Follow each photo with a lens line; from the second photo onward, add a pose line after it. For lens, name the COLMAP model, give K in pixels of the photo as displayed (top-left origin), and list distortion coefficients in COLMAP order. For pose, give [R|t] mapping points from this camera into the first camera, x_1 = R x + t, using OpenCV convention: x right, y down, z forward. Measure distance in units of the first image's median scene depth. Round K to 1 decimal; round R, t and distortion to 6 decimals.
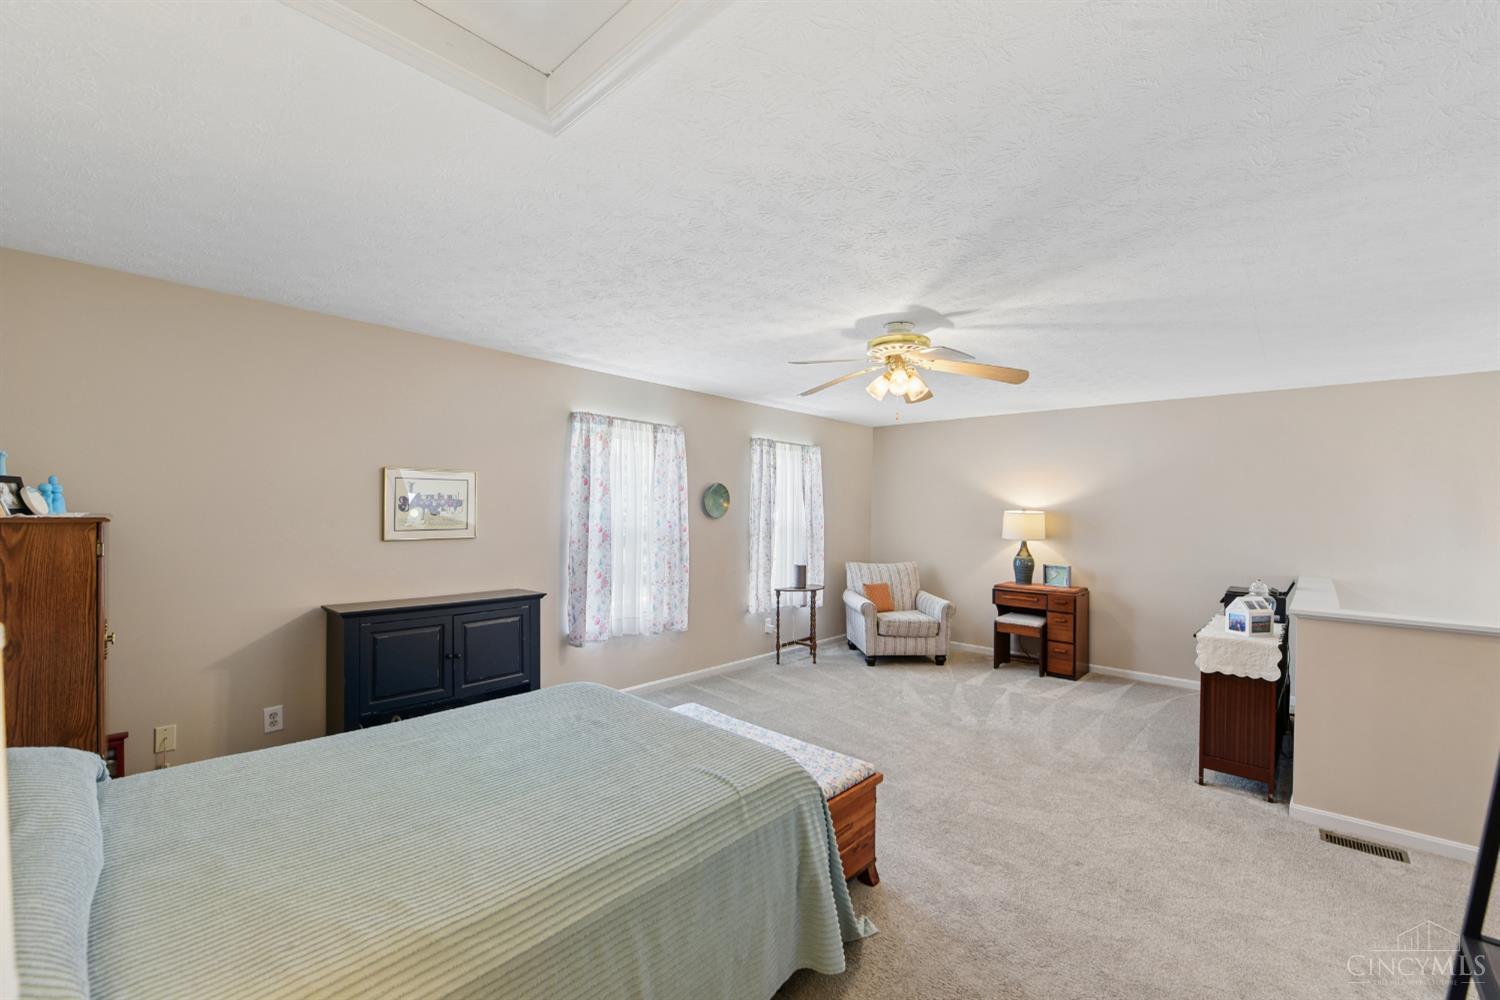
lens RADIAL K [[606.2, 0, 758.6], [0, 606.2, 502.7], [0, 0, 1]] dist [-0.019435, -0.000352]
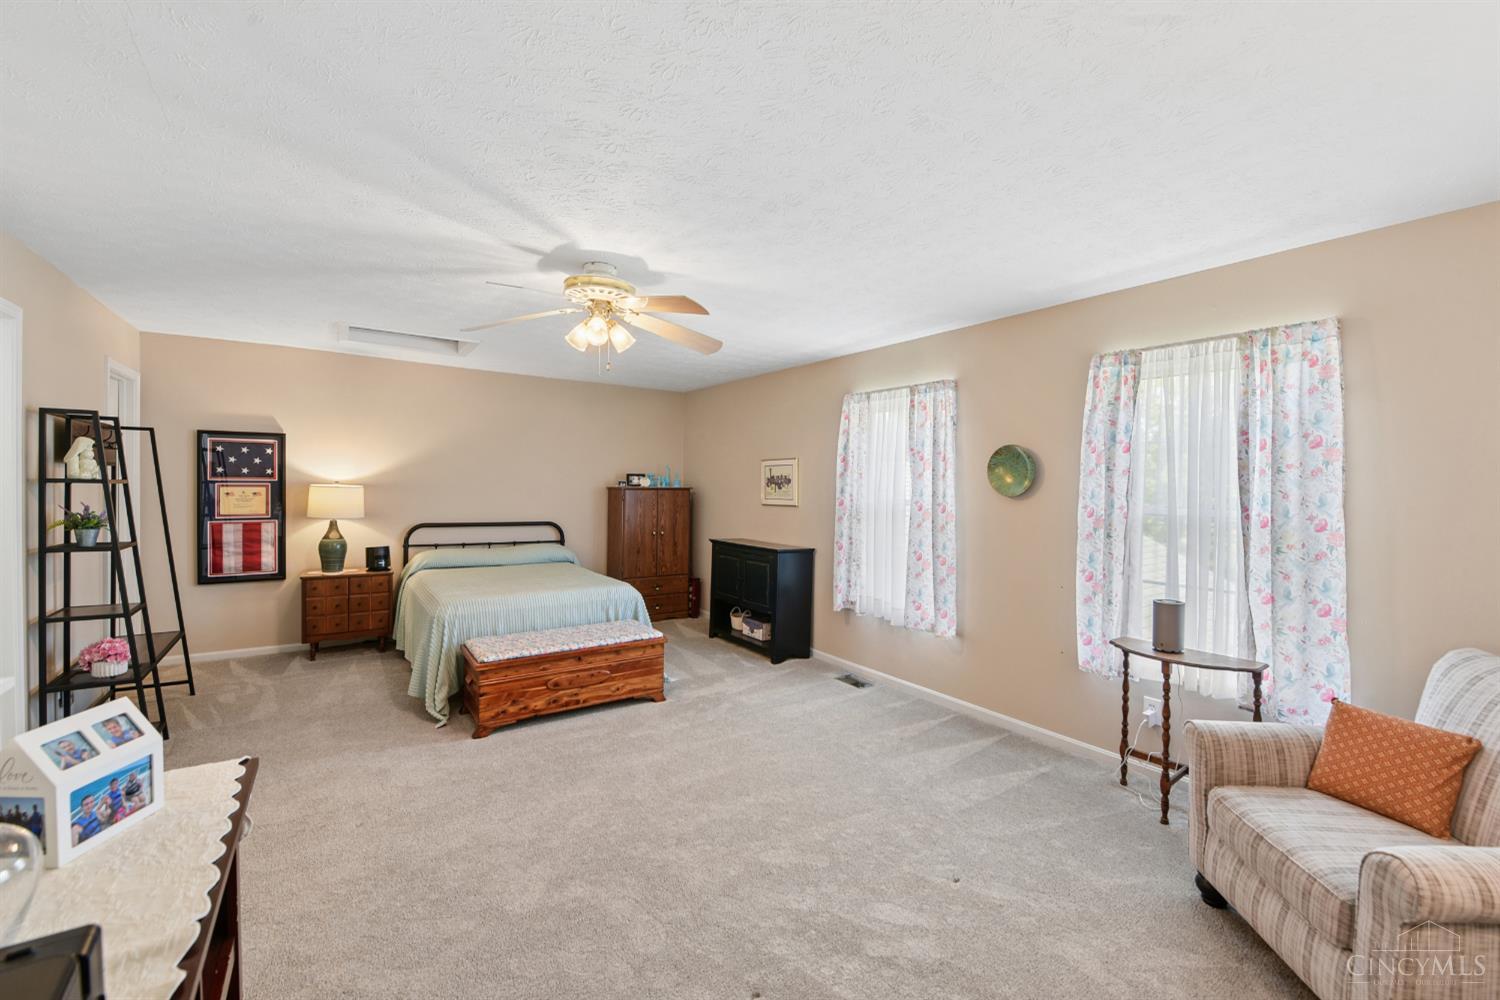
lens RADIAL K [[601.5, 0, 757.9], [0, 601.5, 485.8], [0, 0, 1]] dist [-0.017606, -0.000184]
pose [[-0.199881, -0.020079, -0.979614, 0.710762], [-0.005380, 0.999797, -0.019395, 0.030795], [0.979805, 0.001393, -0.199948, 0.955619]]
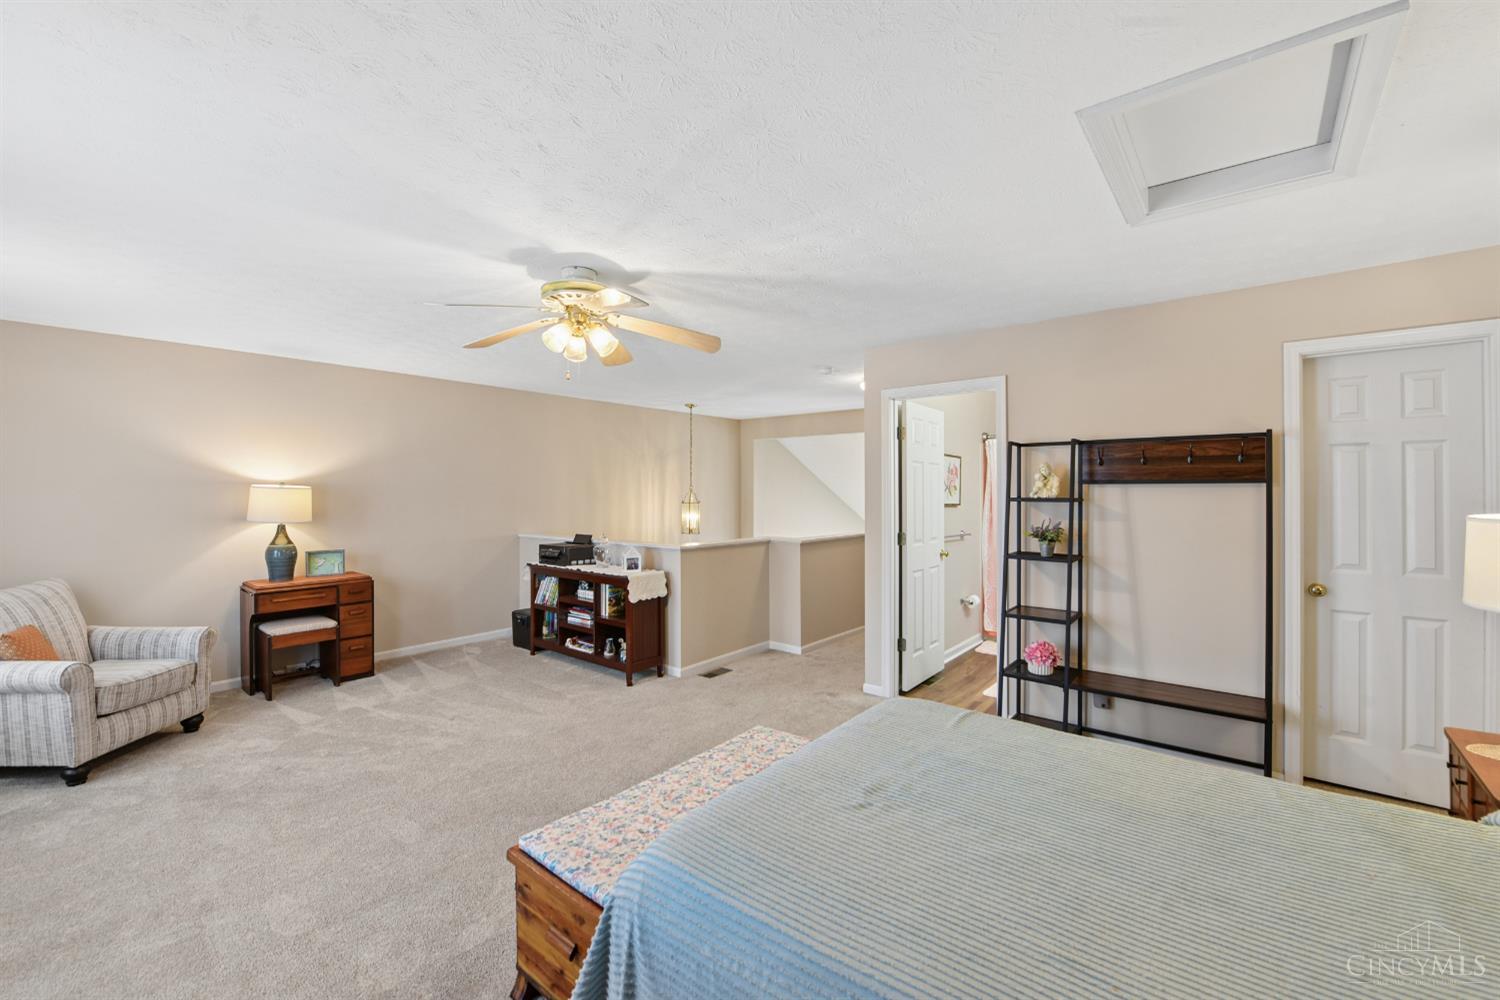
lens RADIAL K [[616.3, 0, 751.3], [0, 616.3, 489.7], [0, 0, 1]] dist [-0.001733, -0.000097]
pose [[-0.059156, -0.014443, 0.998144, -0.451409], [-0.013488, 0.999816, 0.013668, 0.000933], [-0.998158, -0.012655, -0.059339, 0.547669]]
